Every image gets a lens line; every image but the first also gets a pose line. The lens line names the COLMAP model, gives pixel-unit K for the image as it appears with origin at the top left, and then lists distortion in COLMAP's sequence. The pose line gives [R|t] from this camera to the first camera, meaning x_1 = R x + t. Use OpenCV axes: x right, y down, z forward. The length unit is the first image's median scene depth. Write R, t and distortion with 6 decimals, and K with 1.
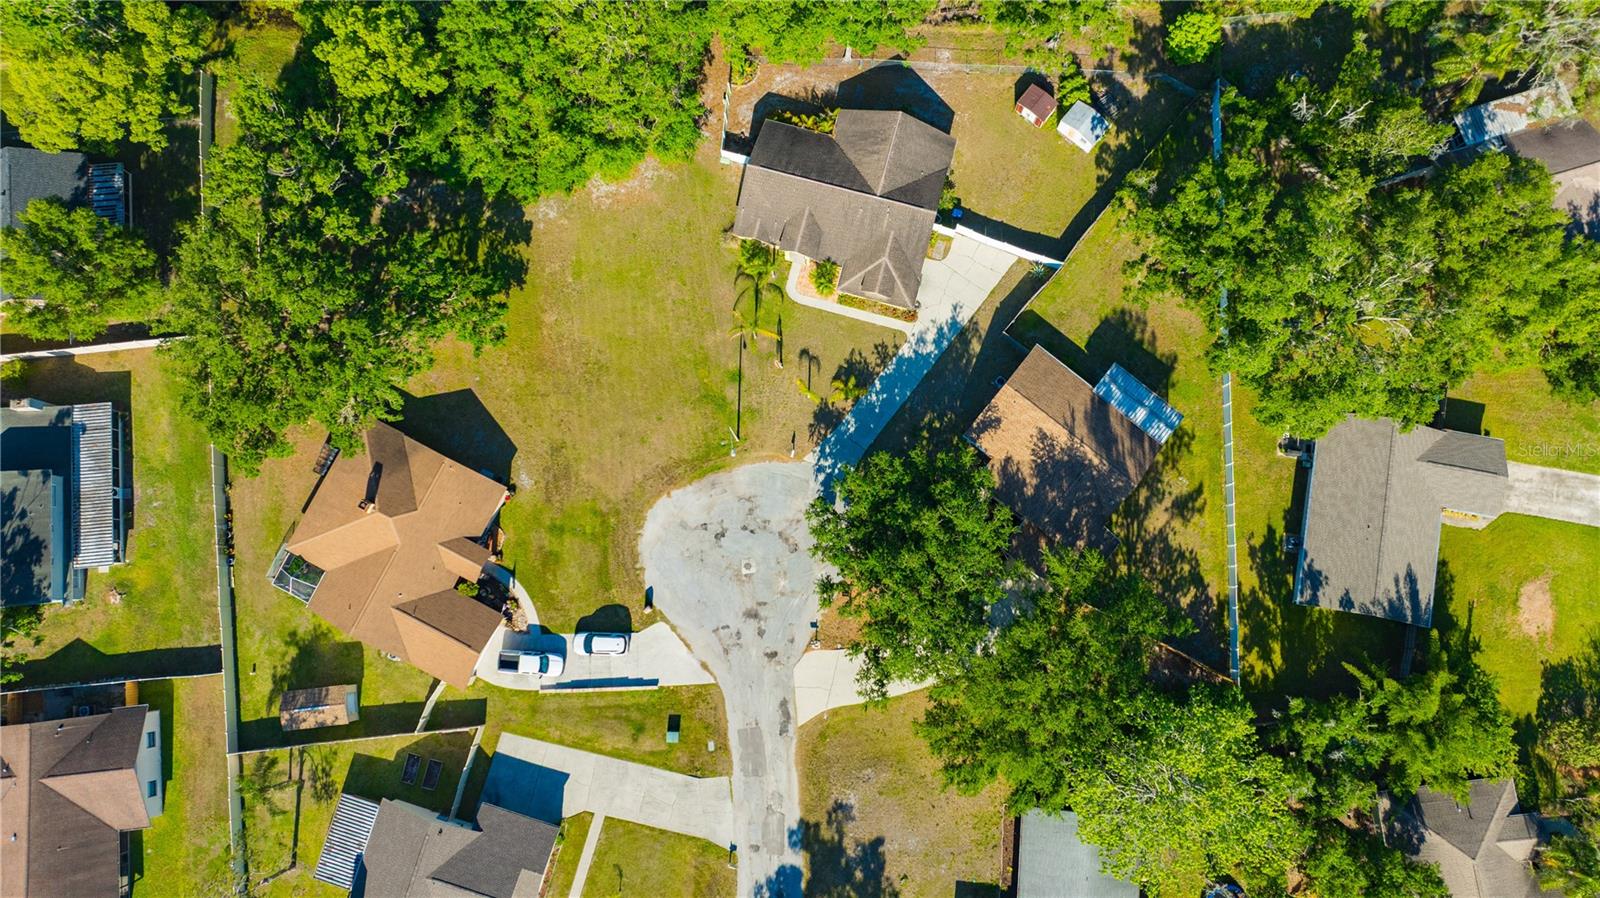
lens RADIAL K [[1139.7, 0, 788.3], [0, 1139.7, 446.3], [0, 0, 1]] dist [-0.035086, 0.029733]
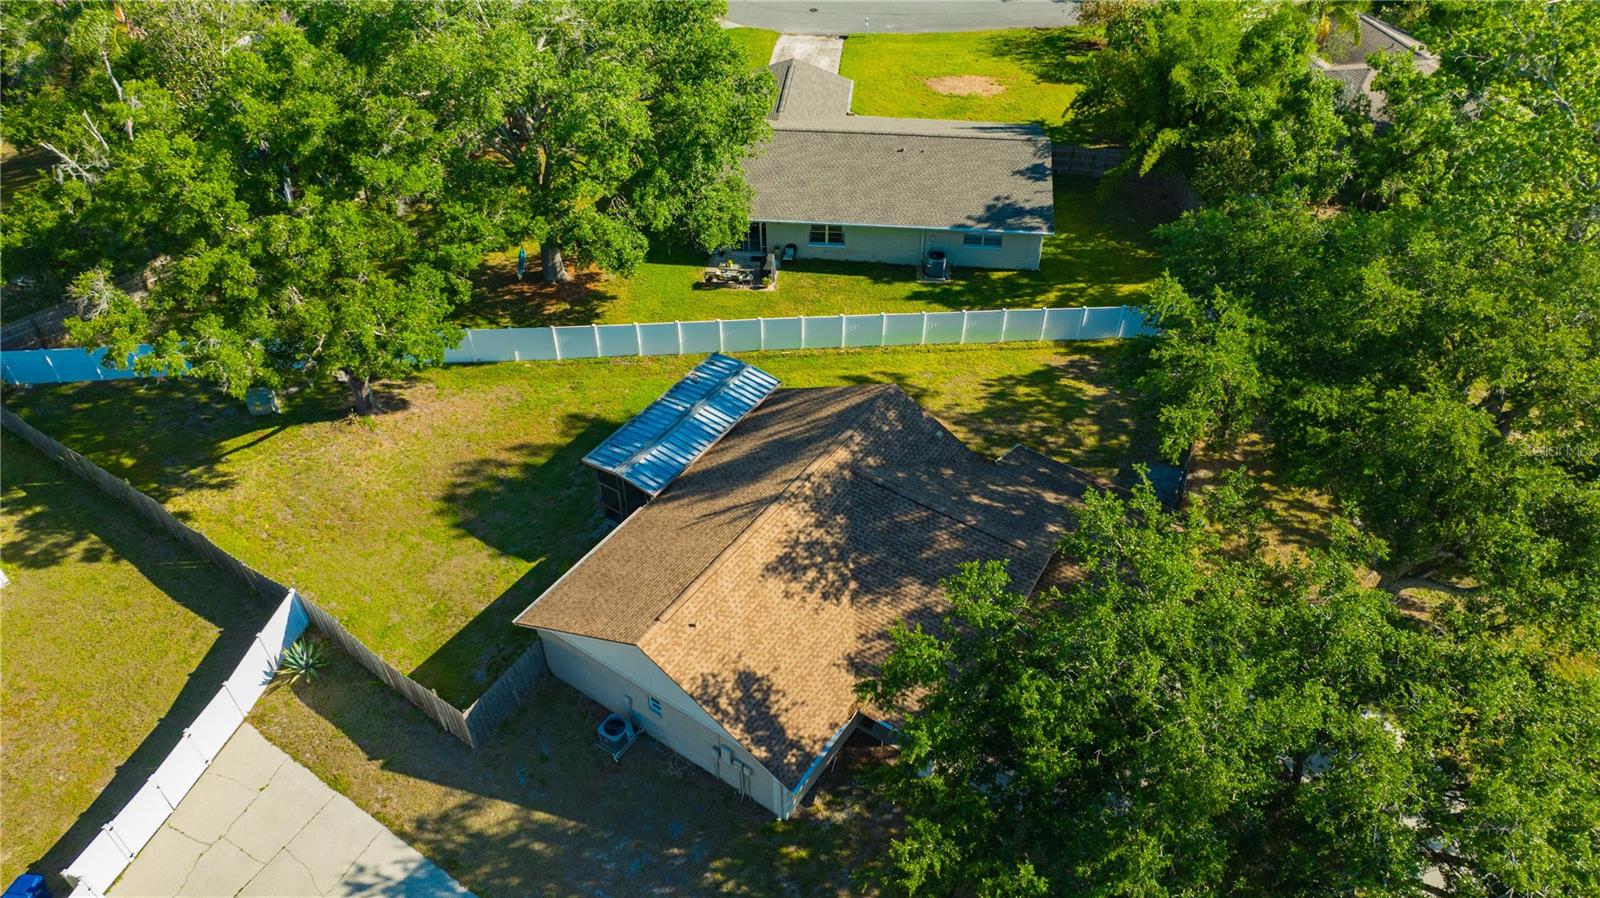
lens RADIAL K [[1139.7, 0, 815.8], [0, 1139.7, 448.1], [0, 0, 1]] dist [-0.035086, 0.029733]
pose [[-0.097376, -0.652611, 0.751410, -0.018361], [0.984261, 0.048725, 0.169870, -0.060038], [-0.147471, 0.756125, 0.637595, 0.726528]]
